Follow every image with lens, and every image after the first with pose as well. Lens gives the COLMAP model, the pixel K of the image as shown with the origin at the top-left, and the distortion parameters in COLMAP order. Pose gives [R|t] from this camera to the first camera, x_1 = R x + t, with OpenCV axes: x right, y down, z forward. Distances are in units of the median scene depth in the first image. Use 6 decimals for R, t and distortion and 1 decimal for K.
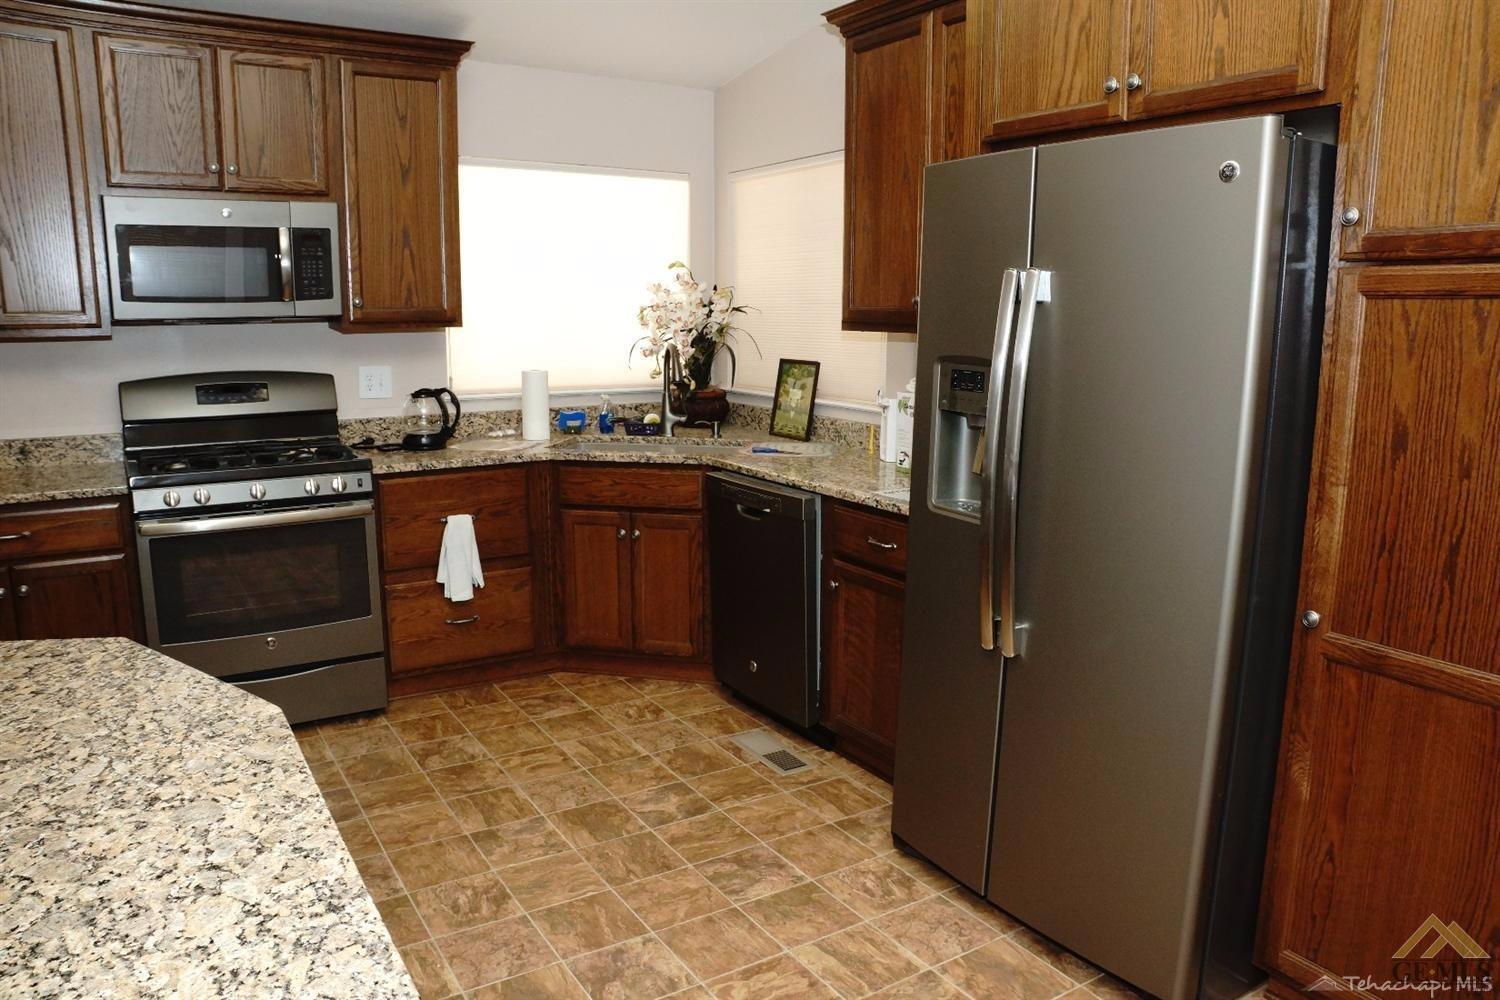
lens RADIAL K [[1037.6, 0, 750.0], [0, 1037.6, 500.0], [0, 0, 1]] dist [-0.125483, 0.000931]
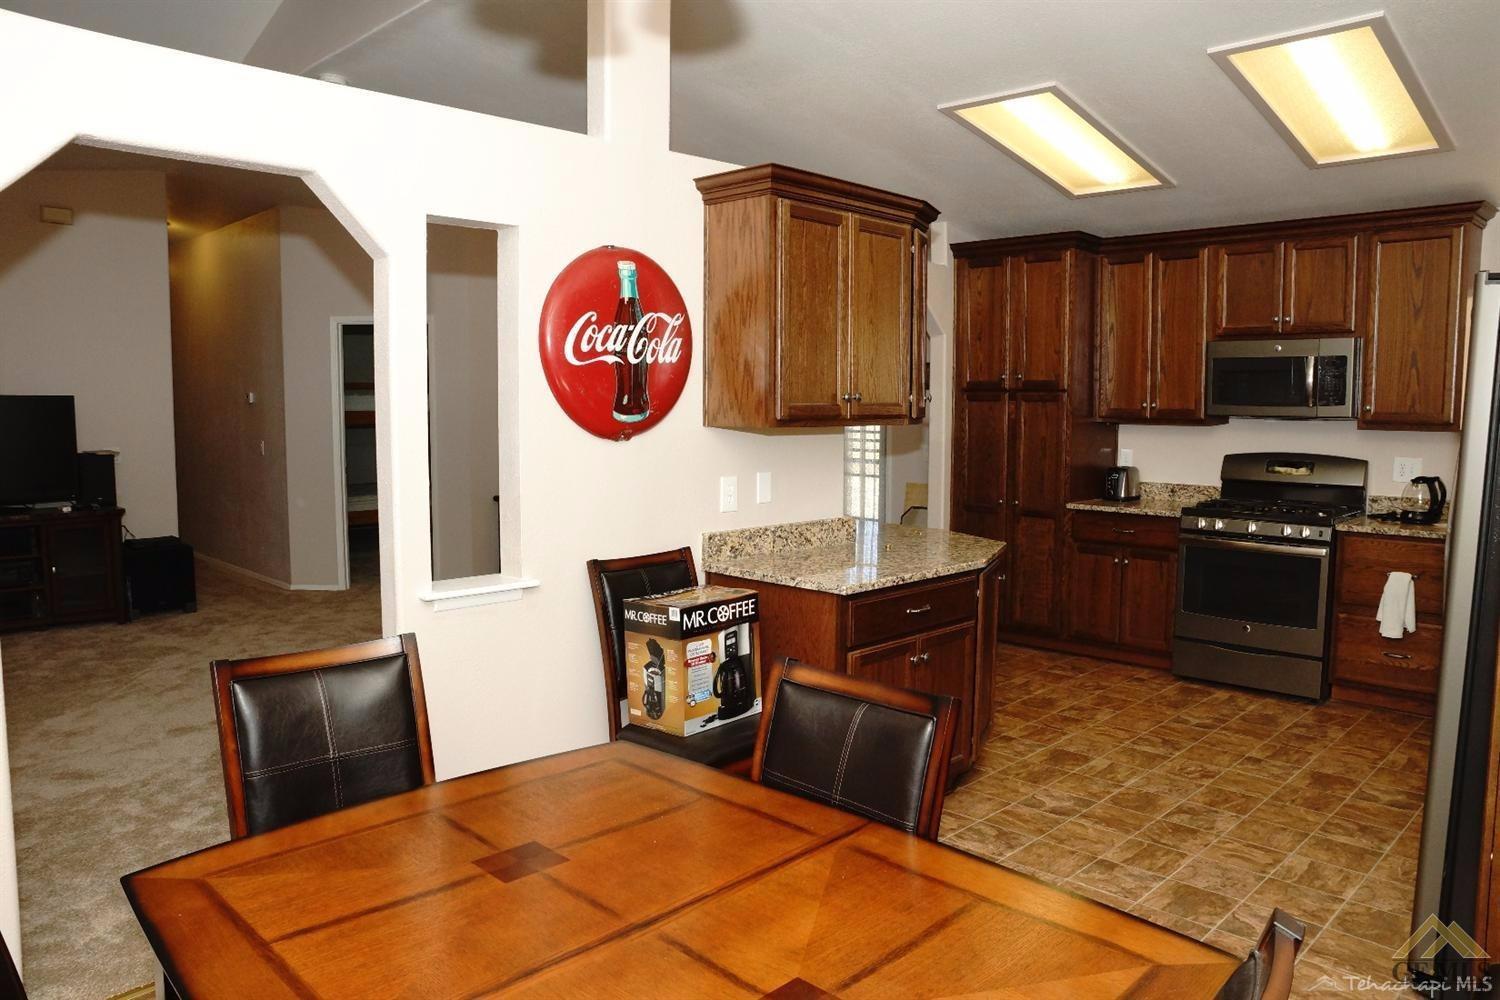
lens RADIAL K [[1037.6, 0, 750.0], [0, 1037.6, 500.0], [0, 0, 1]] dist [-0.125483, 0.000931]
pose [[0.228450, 0.084787, -0.969857, 0.736404], [-0.173277, 0.983836, 0.045193, 0.011324], [0.958011, 0.157729, 0.239448, -0.099596]]
